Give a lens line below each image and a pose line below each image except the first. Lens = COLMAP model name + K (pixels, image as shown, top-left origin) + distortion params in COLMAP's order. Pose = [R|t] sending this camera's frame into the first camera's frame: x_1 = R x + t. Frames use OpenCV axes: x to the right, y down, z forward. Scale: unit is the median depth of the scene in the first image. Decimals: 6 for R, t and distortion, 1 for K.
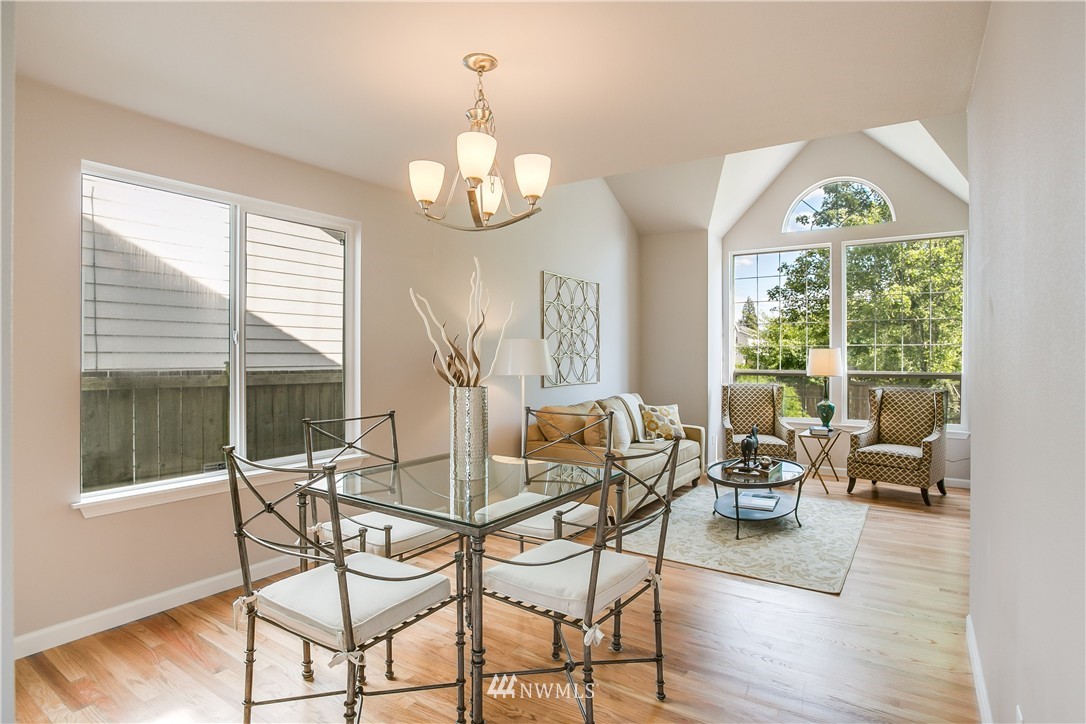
lens RADIAL K [[563.9, 0, 546.3], [0, 563.9, 358.5], [0, 0, 1]] dist [-0.055234, 0.025133]
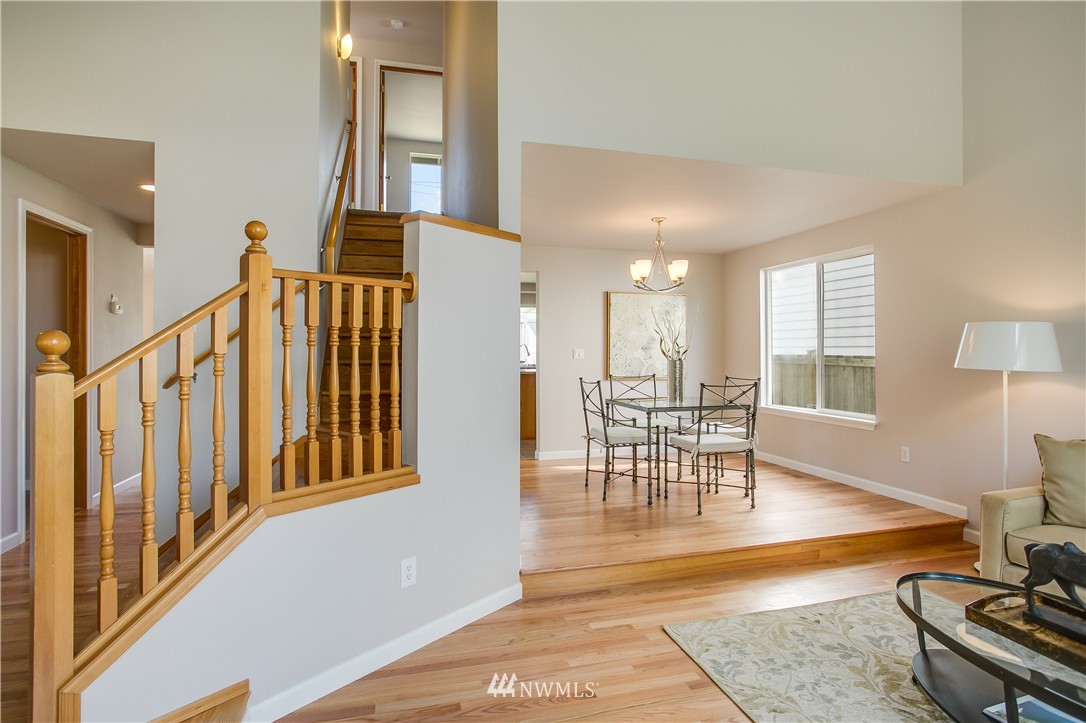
lens RADIAL K [[554.4, 0, 553.8], [0, 554.4, 357.3], [0, 0, 1]] dist [-0.003401, 0.000294]
pose [[-0.630832, 0.011377, -0.775836, 0.742672], [-0.002736, 0.999854, 0.016887, 0.003805], [0.775915, 0.012776, -0.630709, 0.812438]]
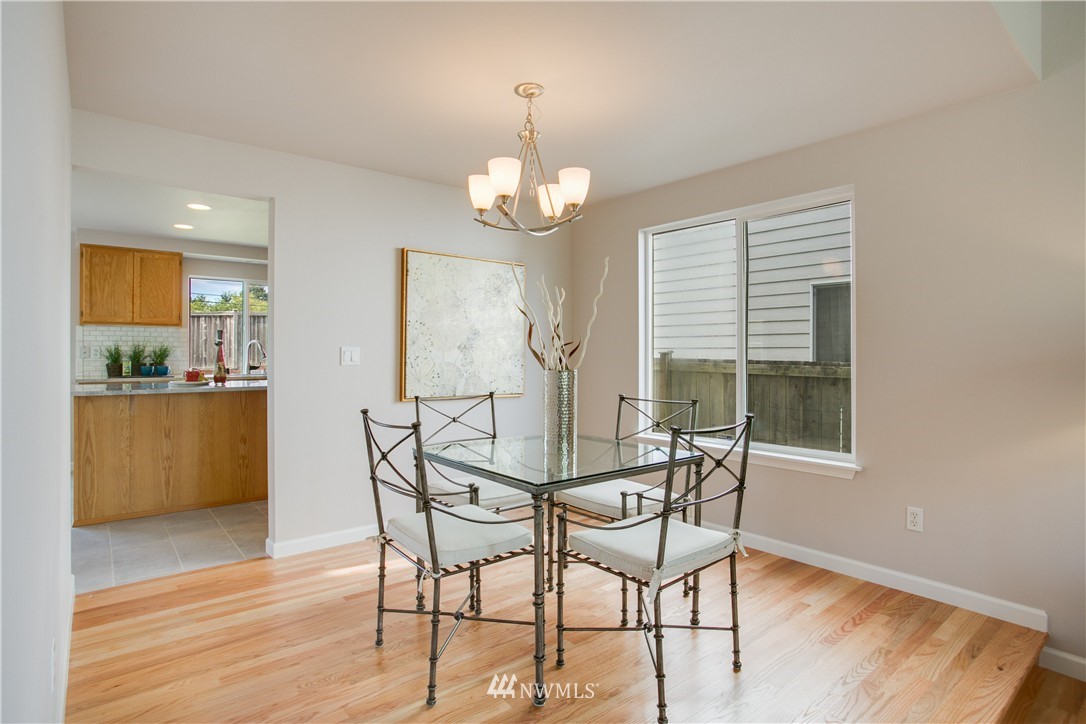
lens RADIAL K [[563.9, 0, 546.3], [0, 563.9, 358.5], [0, 0, 1]] dist [-0.055234, 0.025133]
pose [[-0.274828, 0.009663, -0.961445, 0.374573], [-0.010816, 0.999855, 0.013141, 0.007699], [0.961433, 0.014011, -0.274684, 0.519315]]
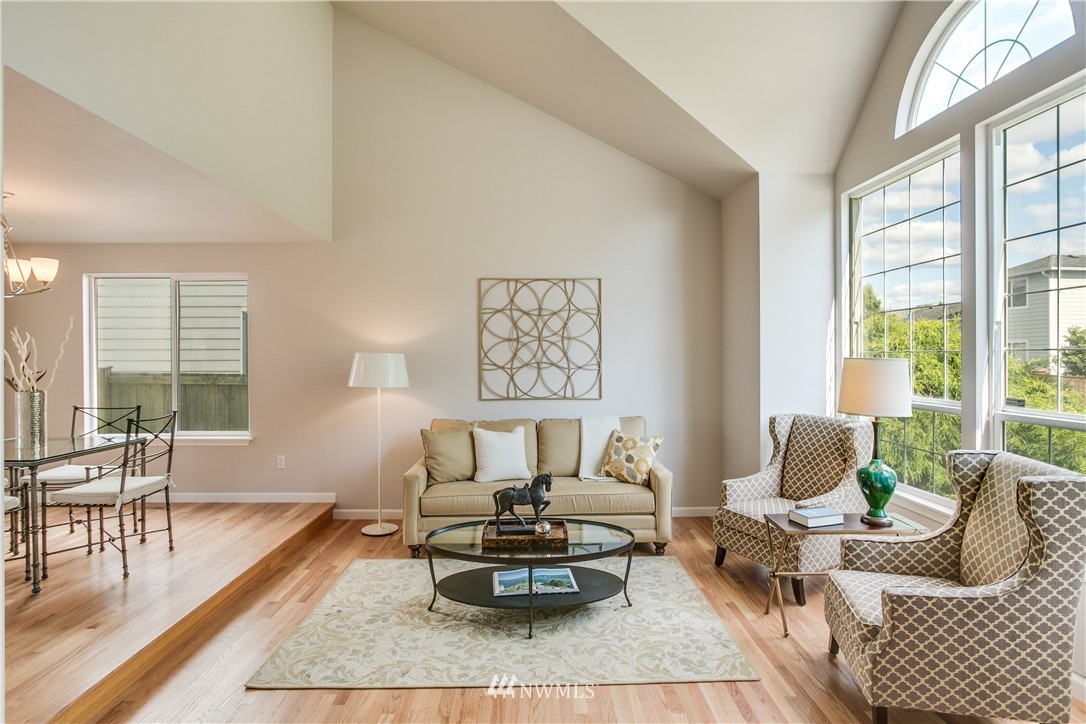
lens RADIAL K [[563.9, 0, 546.3], [0, 563.9, 358.5], [0, 0, 1]] dist [-0.055234, 0.025133]
pose [[0.587913, 0.004702, -0.808911, 0.809831], [-0.005211, 0.999984, 0.002025, -0.019751], [0.808907, 0.003025, 0.587928, 0.517346]]
